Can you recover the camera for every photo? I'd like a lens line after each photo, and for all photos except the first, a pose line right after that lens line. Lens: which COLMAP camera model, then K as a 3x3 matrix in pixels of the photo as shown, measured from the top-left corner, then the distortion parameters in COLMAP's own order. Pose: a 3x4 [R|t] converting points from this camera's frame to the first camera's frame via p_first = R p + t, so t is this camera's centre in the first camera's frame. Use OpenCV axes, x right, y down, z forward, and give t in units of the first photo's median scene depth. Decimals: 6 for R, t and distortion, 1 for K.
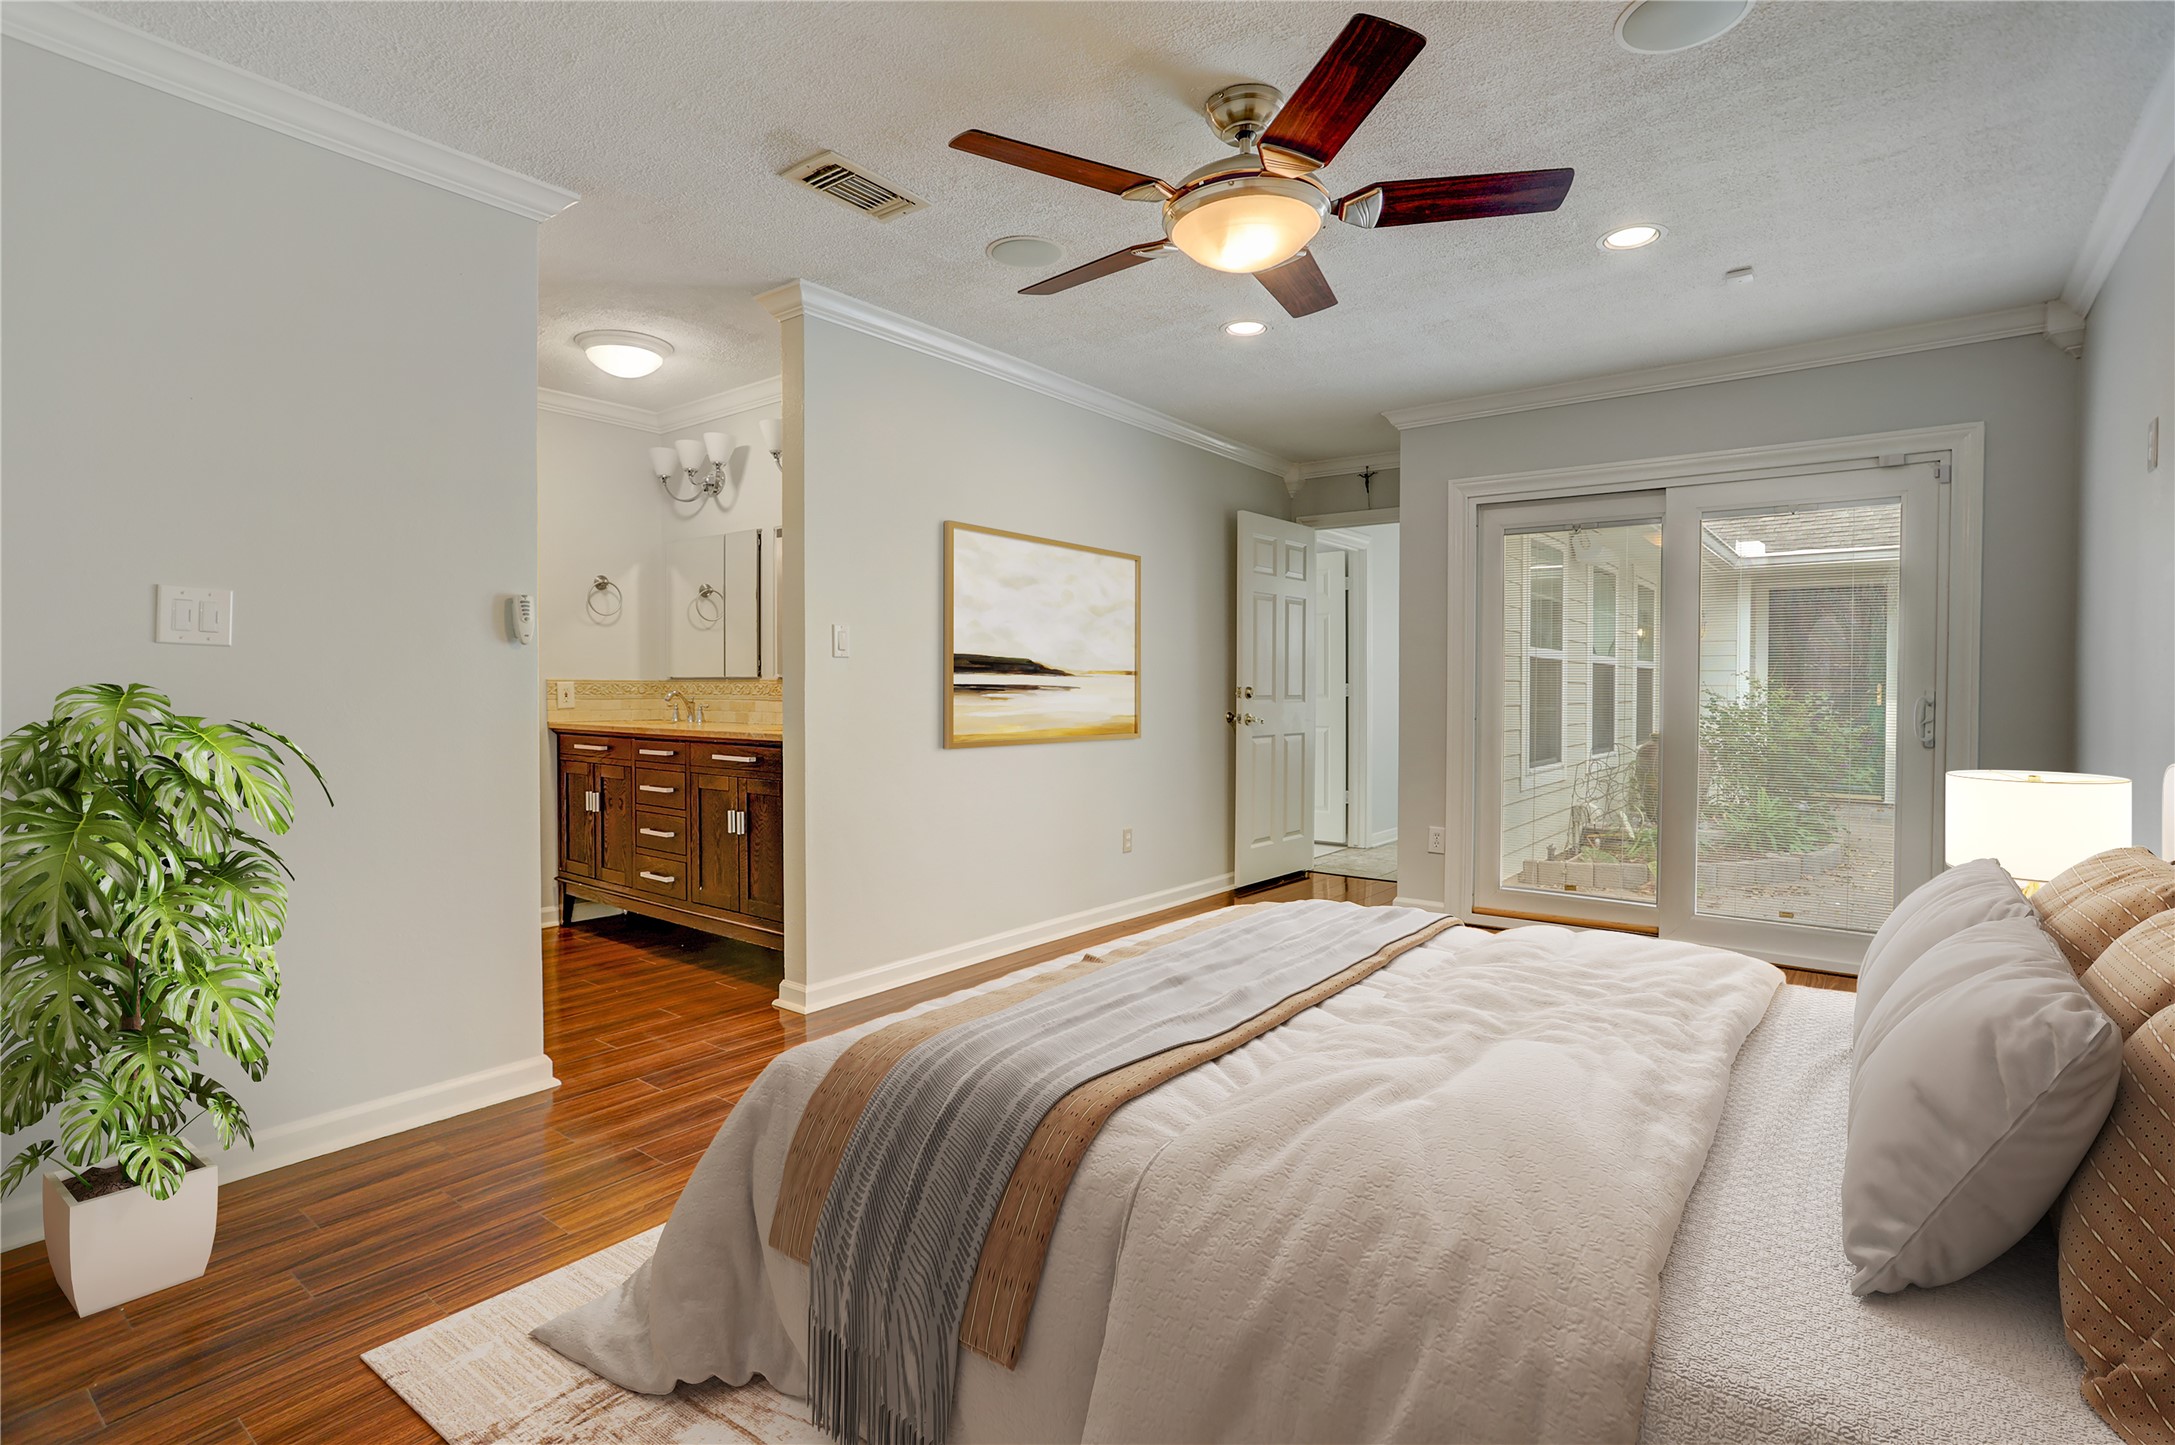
lens RADIAL K [[1076.6, 0, 1088.4], [0, 1076.6, 706.7], [0, 0, 1]] dist [-0.050448, 0.001027]
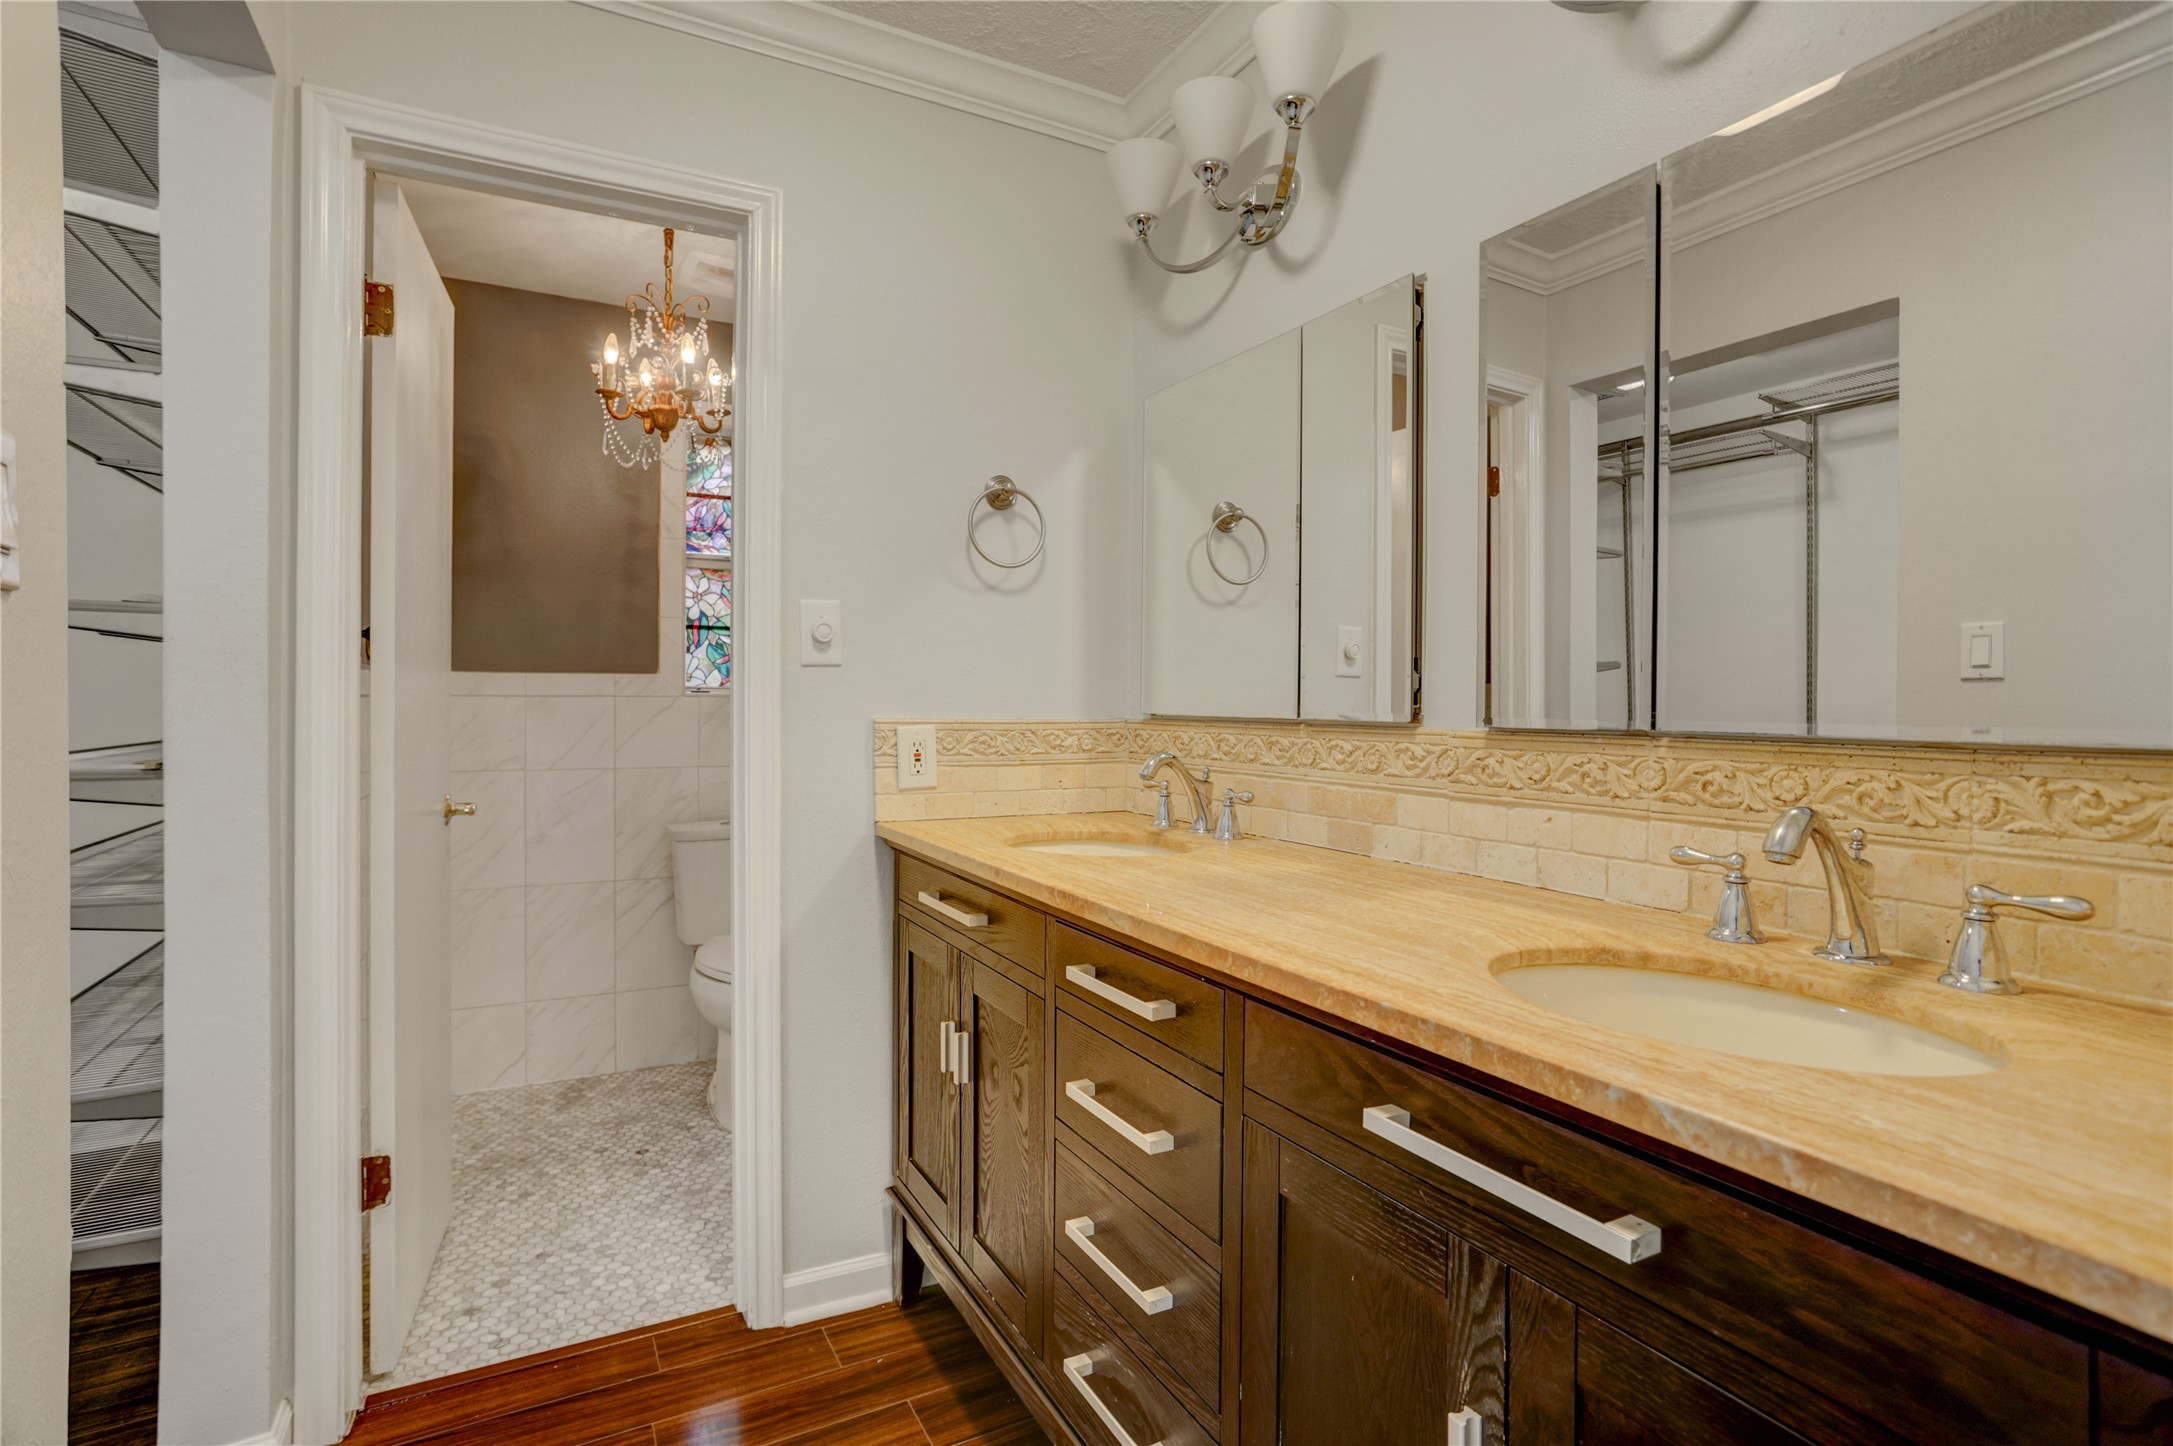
lens RADIAL K [[1075.6, 0, 1087.4], [0, 1075.6, 707.2], [0, 0, 1]] dist [-0.050448, 0.001027]
pose [[0.916550, 0.007860, -0.399842, -0.256079], [-0.013148, 0.999859, -0.010483, -0.026772], [0.399703, 0.014866, 0.916524, 0.629122]]
